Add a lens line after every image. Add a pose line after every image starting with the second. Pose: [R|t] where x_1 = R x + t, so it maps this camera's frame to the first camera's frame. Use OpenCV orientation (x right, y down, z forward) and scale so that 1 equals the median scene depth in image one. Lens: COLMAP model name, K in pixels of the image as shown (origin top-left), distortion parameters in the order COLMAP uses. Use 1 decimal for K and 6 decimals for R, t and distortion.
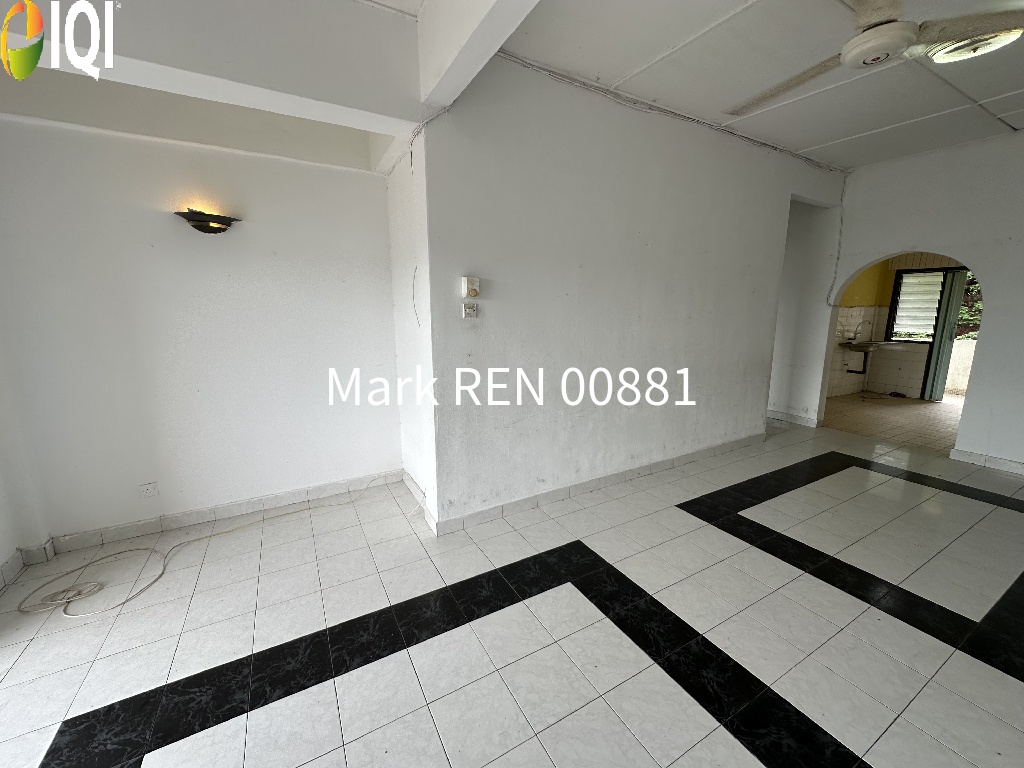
lens RADIAL K [[408.5, 0, 507.4], [0, 408.5, 383.2], [0, 0, 1]] dist [-0.003041, -0.000253]
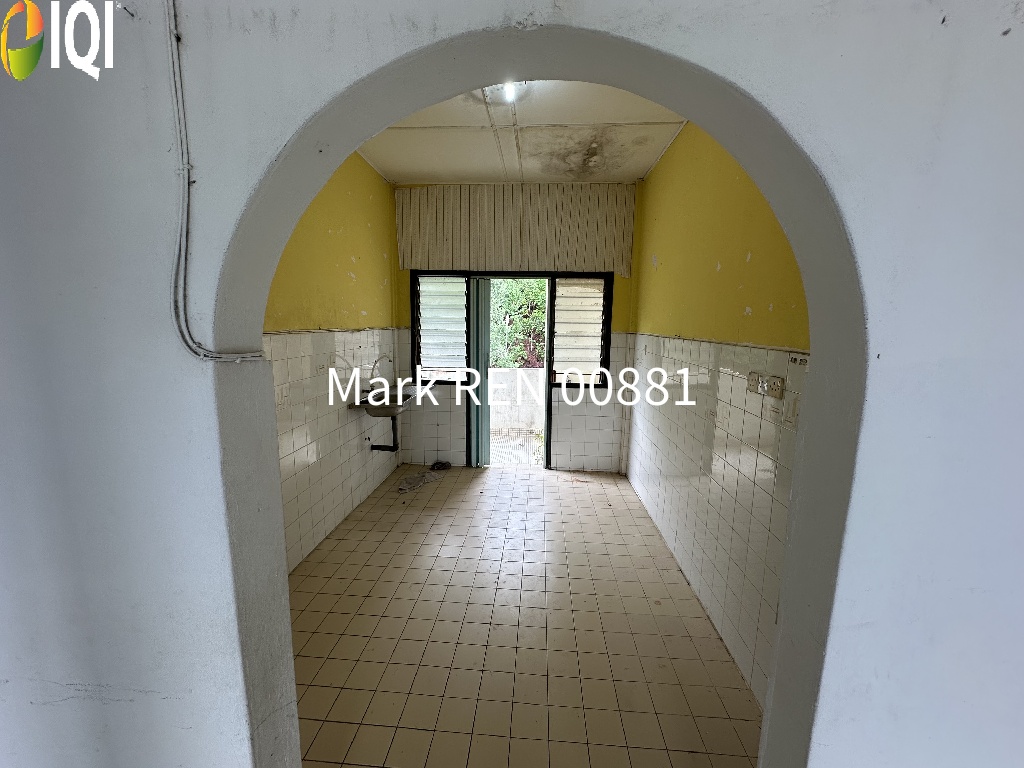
lens RADIAL K [[408.5, 0, 507.4], [0, 408.5, 383.2], [0, 0, 1]] dist [-0.003041, -0.000253]
pose [[0.534580, -0.116686, 0.837024, 0.534166], [0.141825, 0.988763, 0.047260, -0.124635], [-0.833133, 0.093447, 0.545121, 0.598178]]
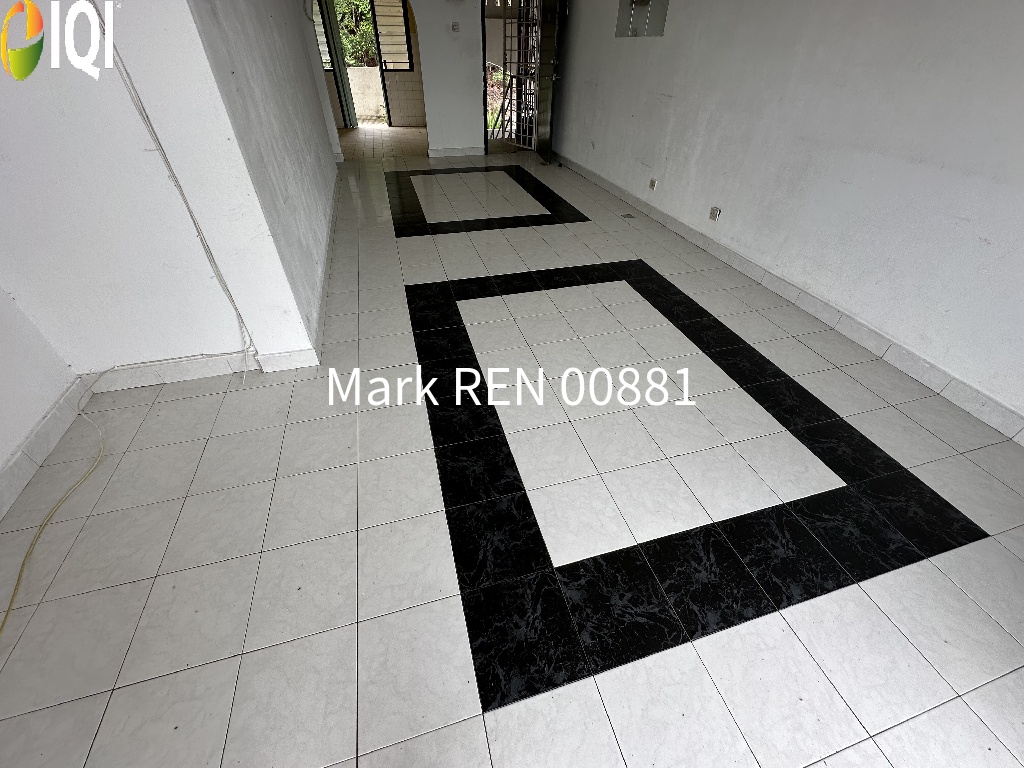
lens RADIAL K [[408.5, 0, 507.4], [0, 408.5, 383.2], [0, 0, 1]] dist [-0.003041, -0.000253]
pose [[0.232812, -0.617598, 0.751247, -0.290268], [0.171208, 0.786436, 0.593469, 0.000517], [-0.957333, -0.009547, 0.288830, 0.177340]]
